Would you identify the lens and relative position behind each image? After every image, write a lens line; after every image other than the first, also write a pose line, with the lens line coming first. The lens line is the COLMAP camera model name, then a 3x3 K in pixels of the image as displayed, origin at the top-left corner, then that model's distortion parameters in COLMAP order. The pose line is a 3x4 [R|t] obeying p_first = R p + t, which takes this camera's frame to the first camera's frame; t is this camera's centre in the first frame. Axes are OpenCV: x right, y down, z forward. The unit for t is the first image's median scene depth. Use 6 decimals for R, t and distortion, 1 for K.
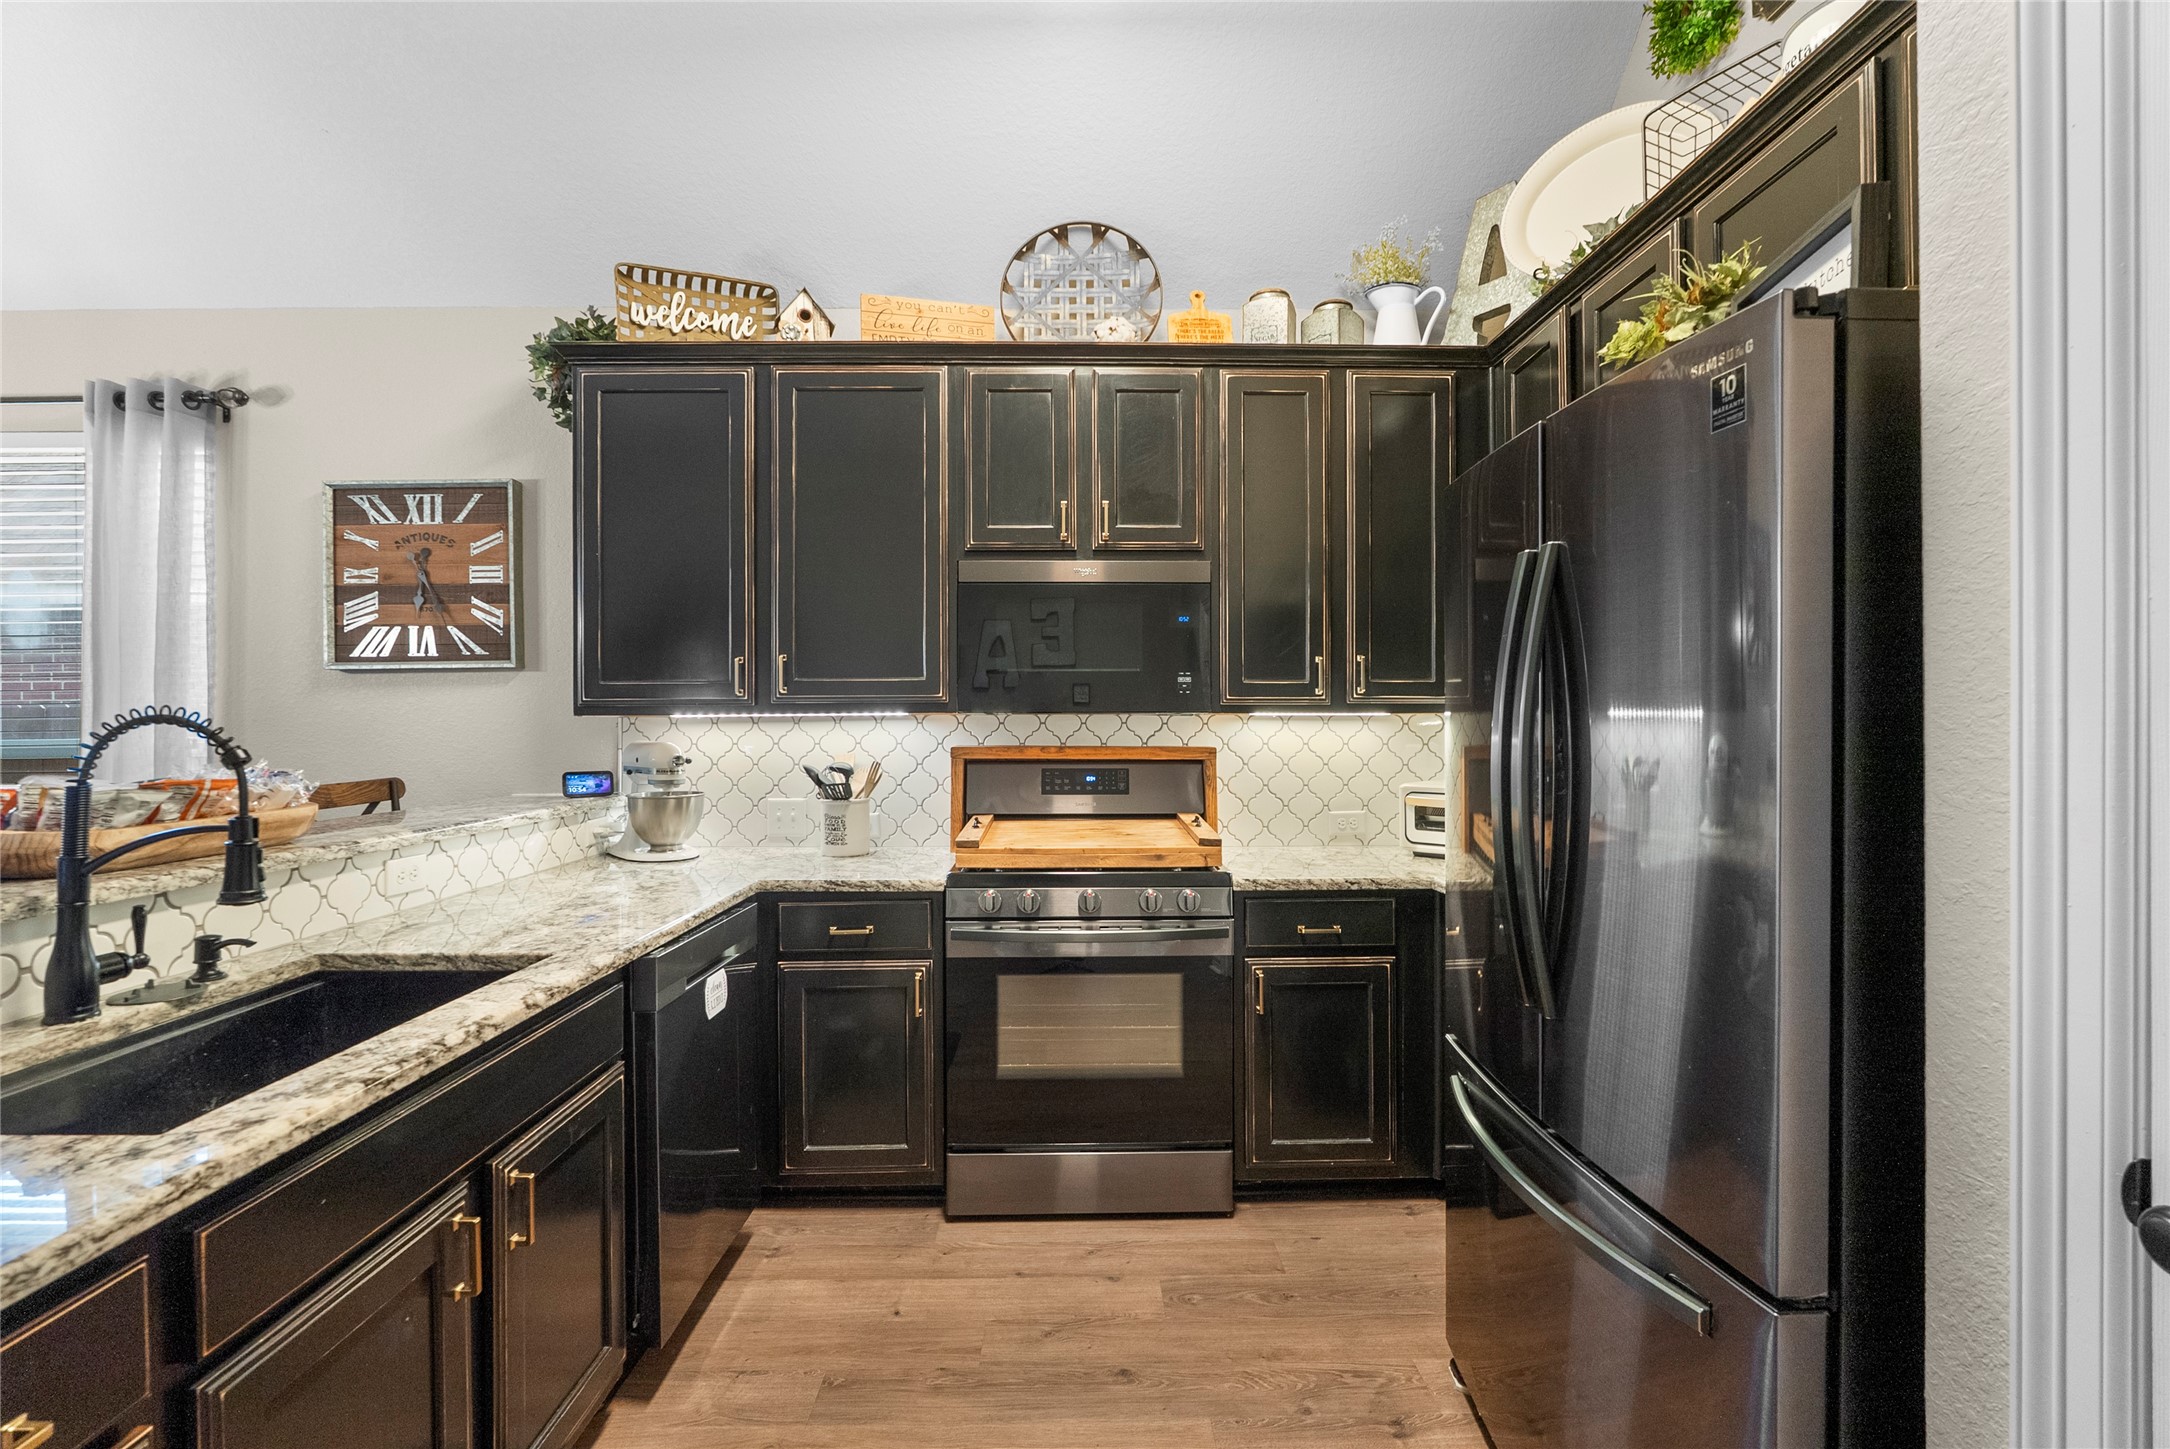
lens RADIAL K [[959.7, 0, 1093.1], [0, 959.7, 719.1], [0, 0, 1]] dist [-0.009179, 0.001457]
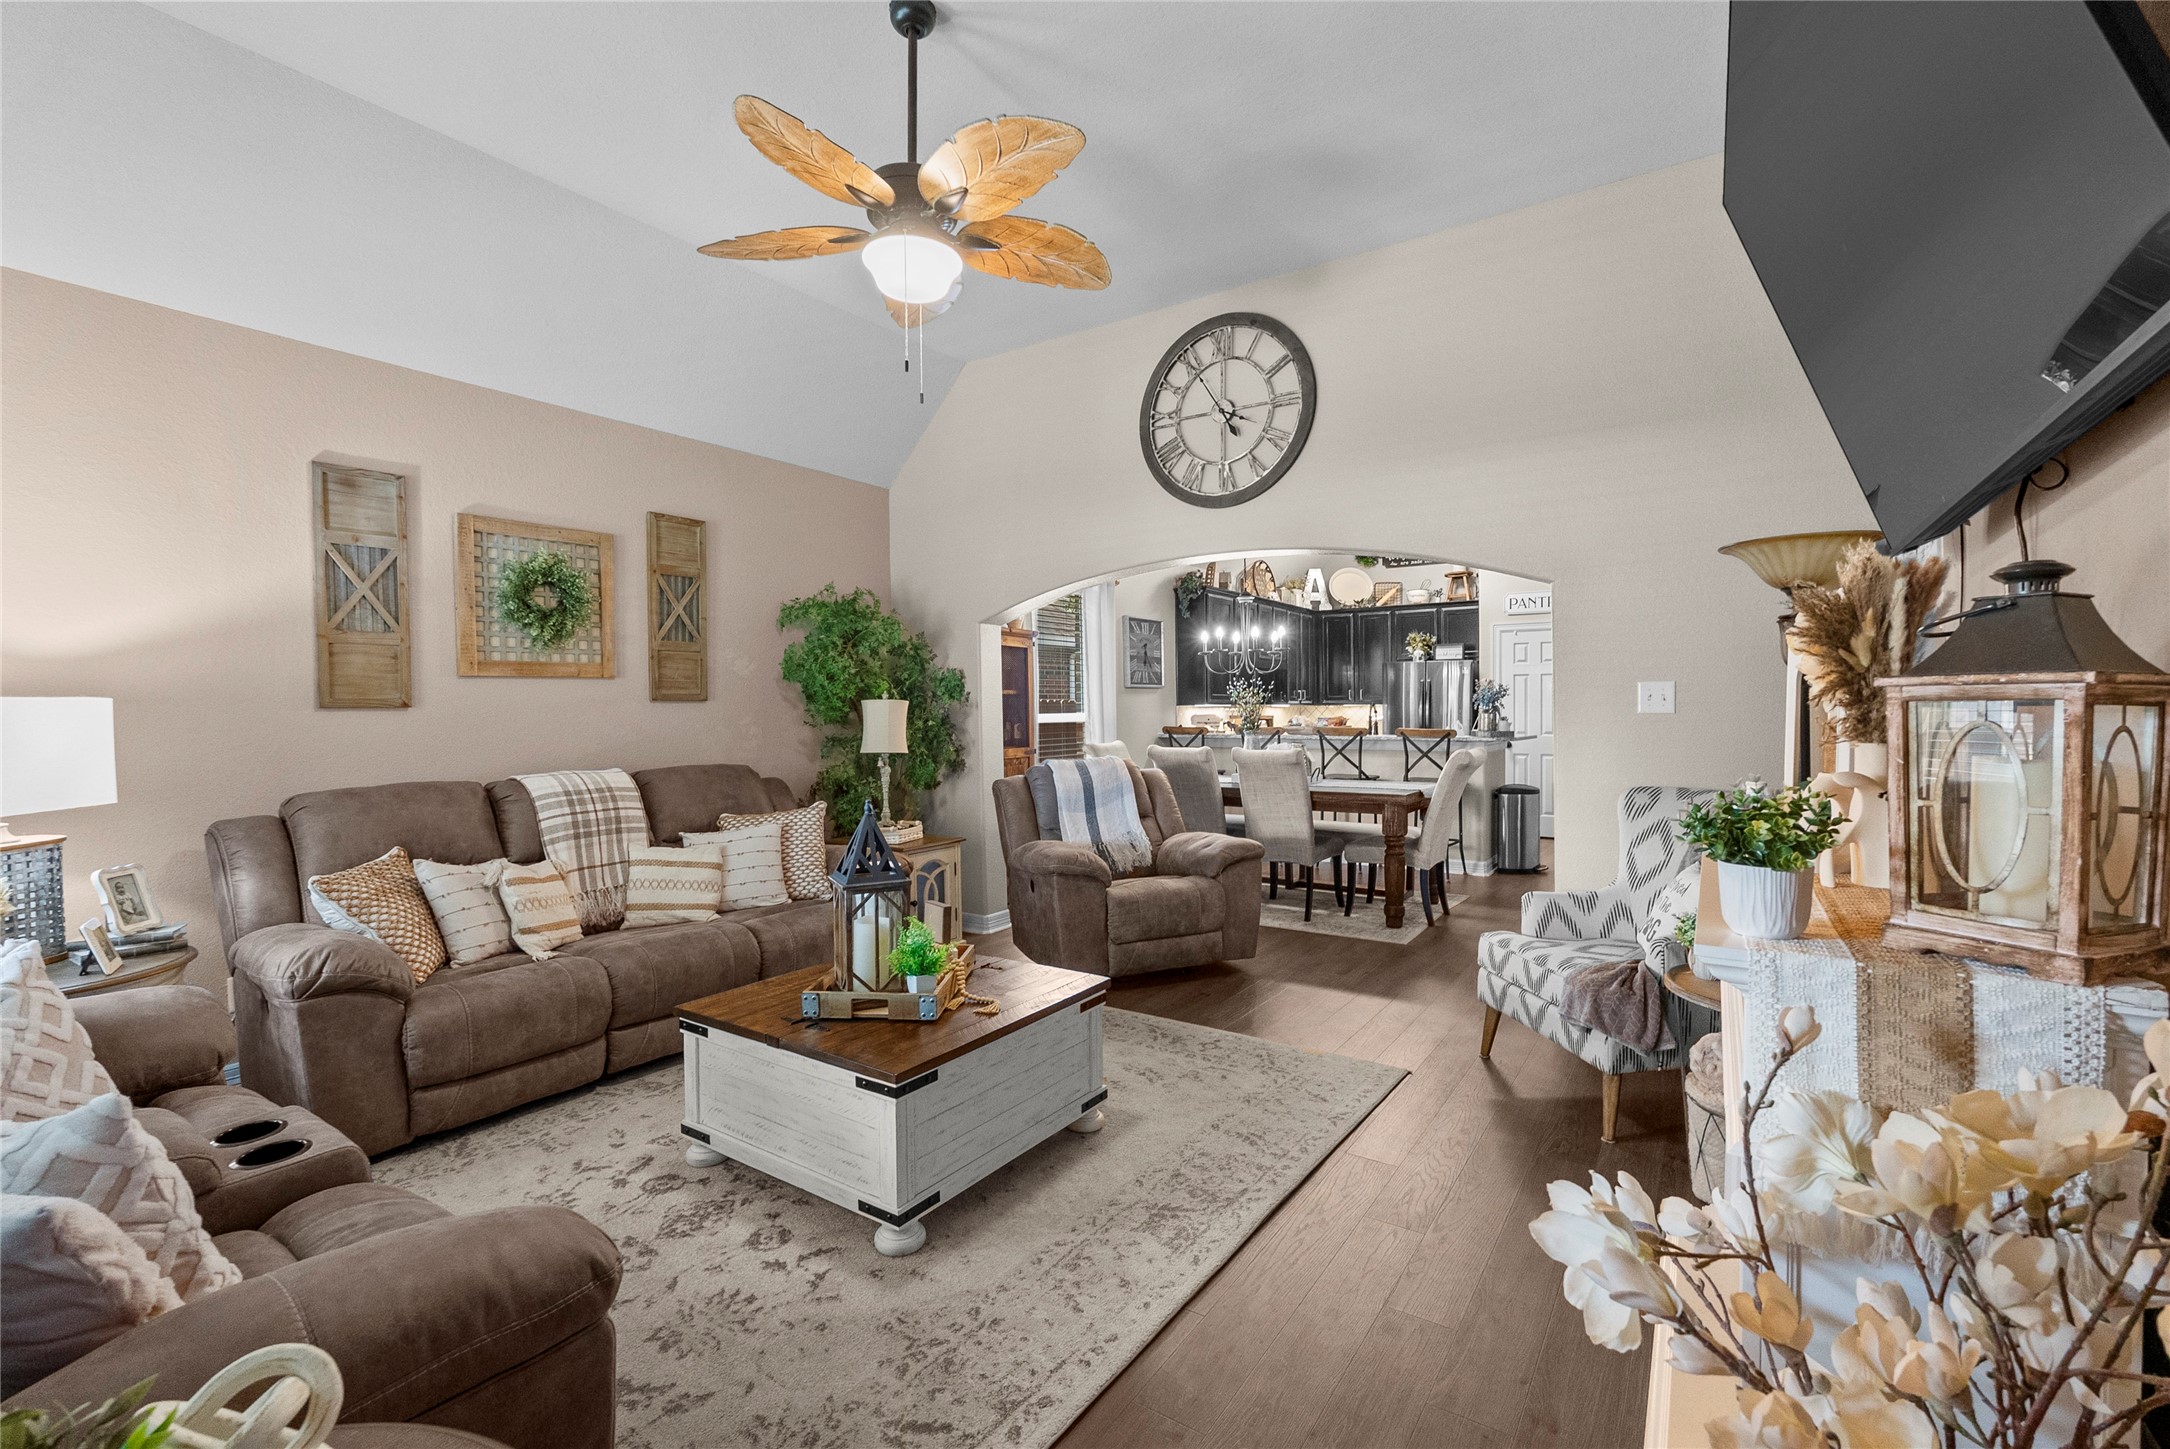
lens RADIAL K [[959.7, 0, 1078.7], [0, 959.7, 723.1], [0, 0, 1]] dist [-0.009179, 0.001457]
pose [[0.585986, -0.006760, 0.810293, -3.187244], [0.003324, 0.999977, 0.005938, 0.033995], [-0.810314, -0.000786, 0.585995, -0.469360]]
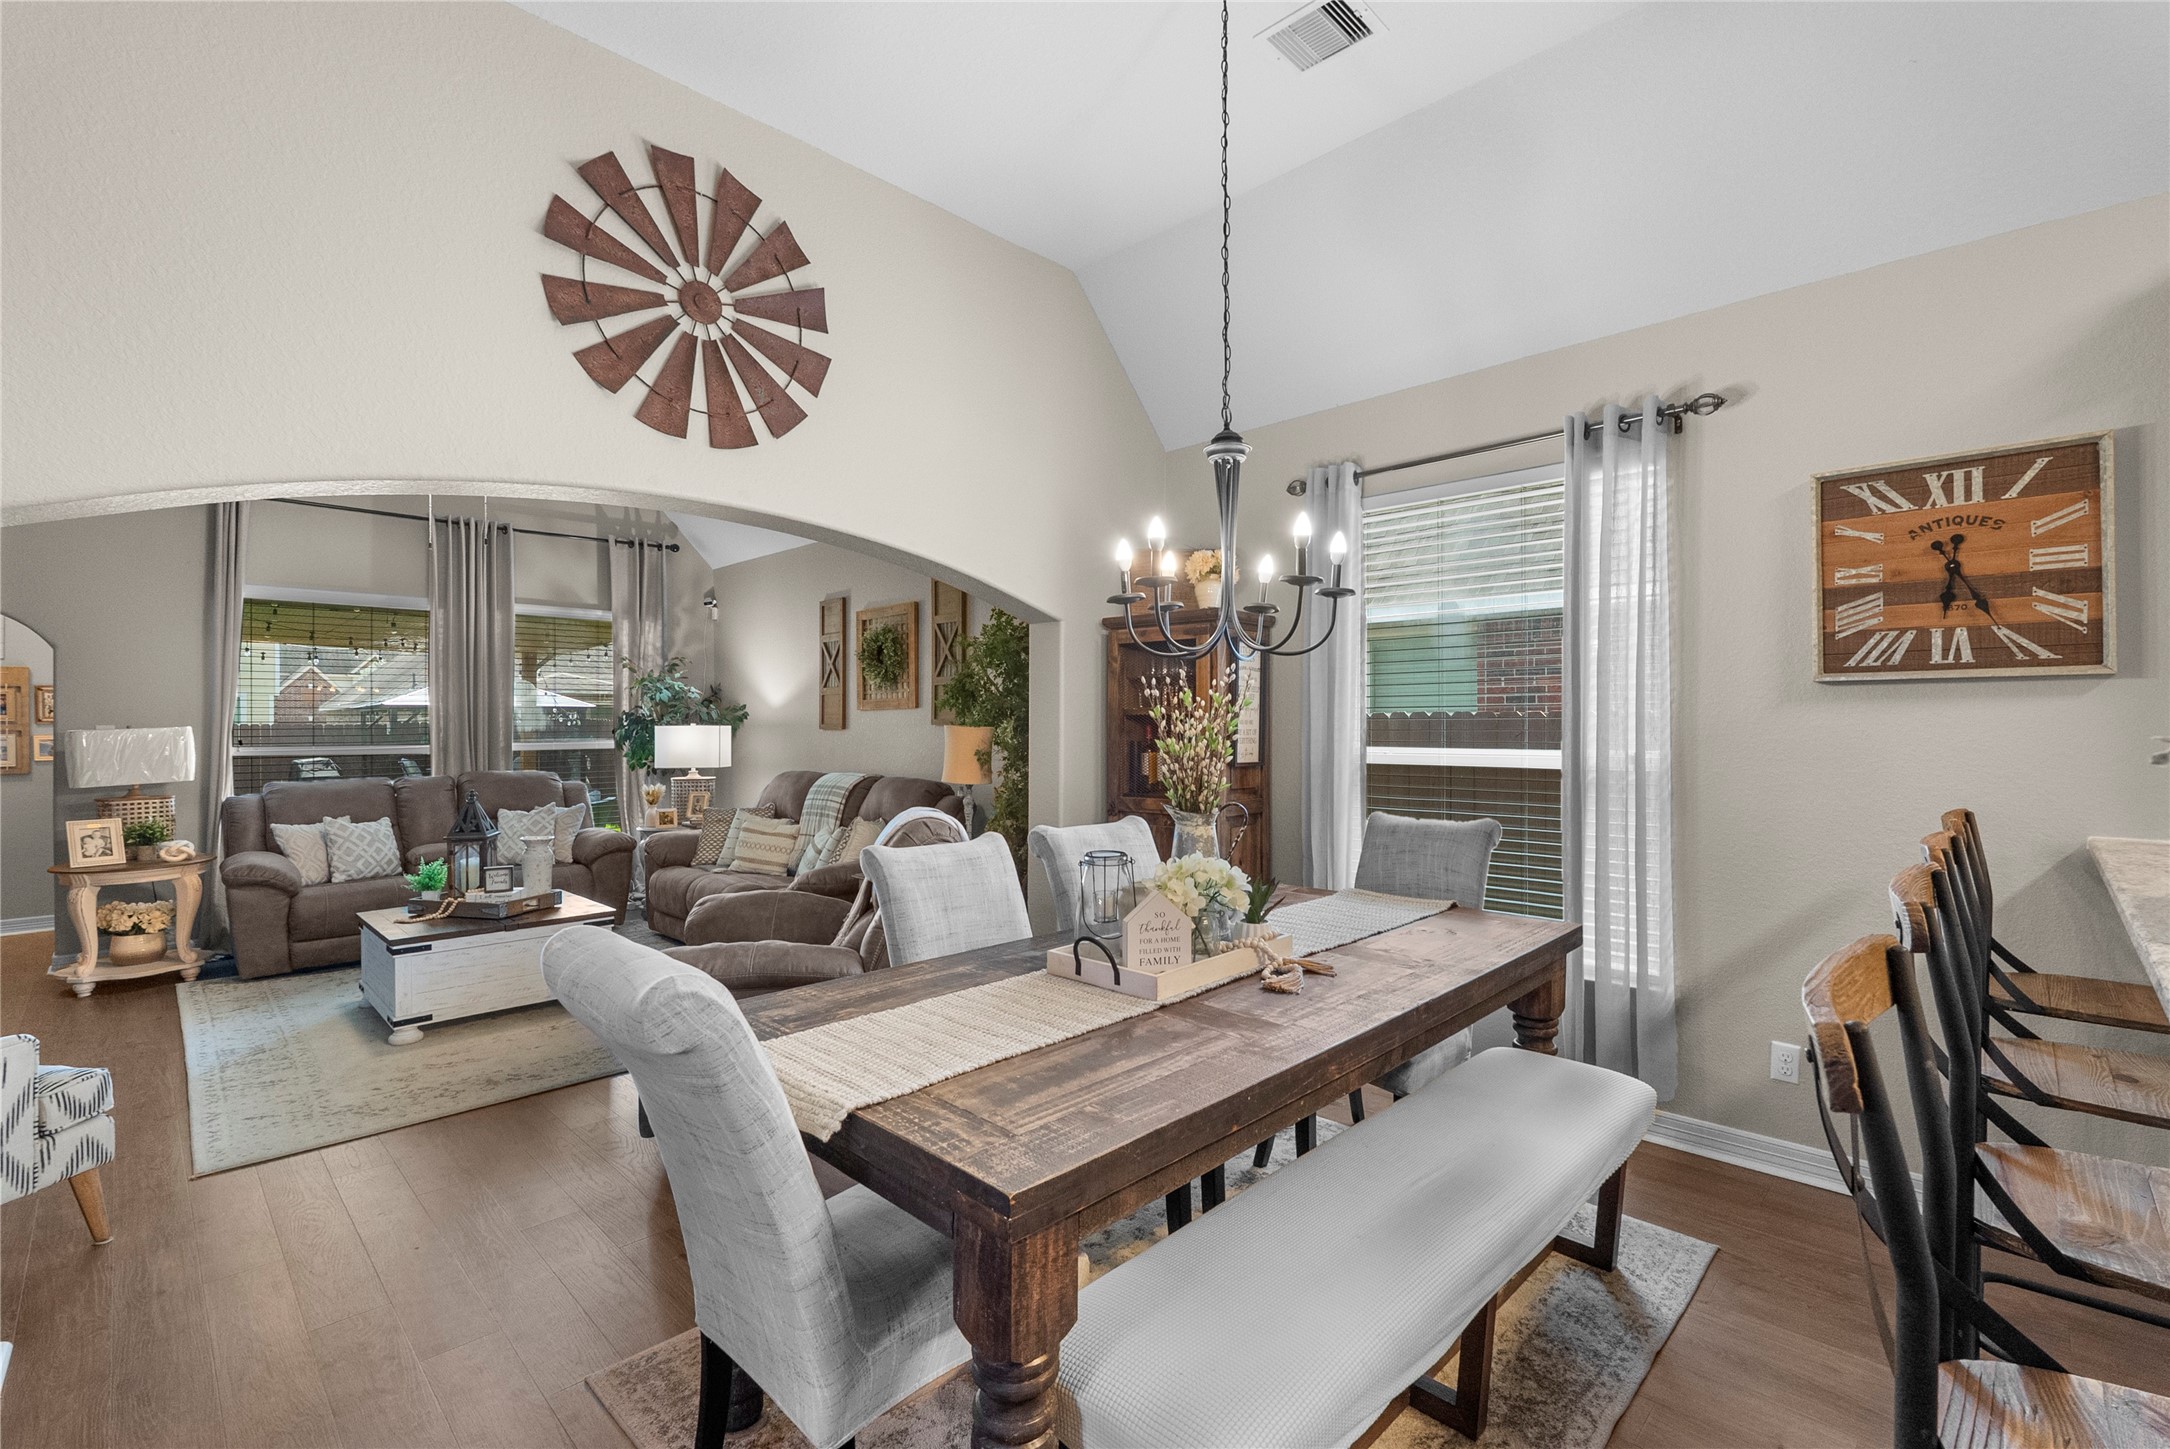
lens RADIAL K [[959.7, 0, 1081.0], [0, 959.7, 730.4], [0, 0, 1]] dist [-0.009179, 0.001457]
pose [[0.696448, 0.011630, -0.717513, -0.666376], [-0.005558, 0.999926, 0.010812, -0.012310], [0.717585, -0.003542, 0.696462, -0.141173]]
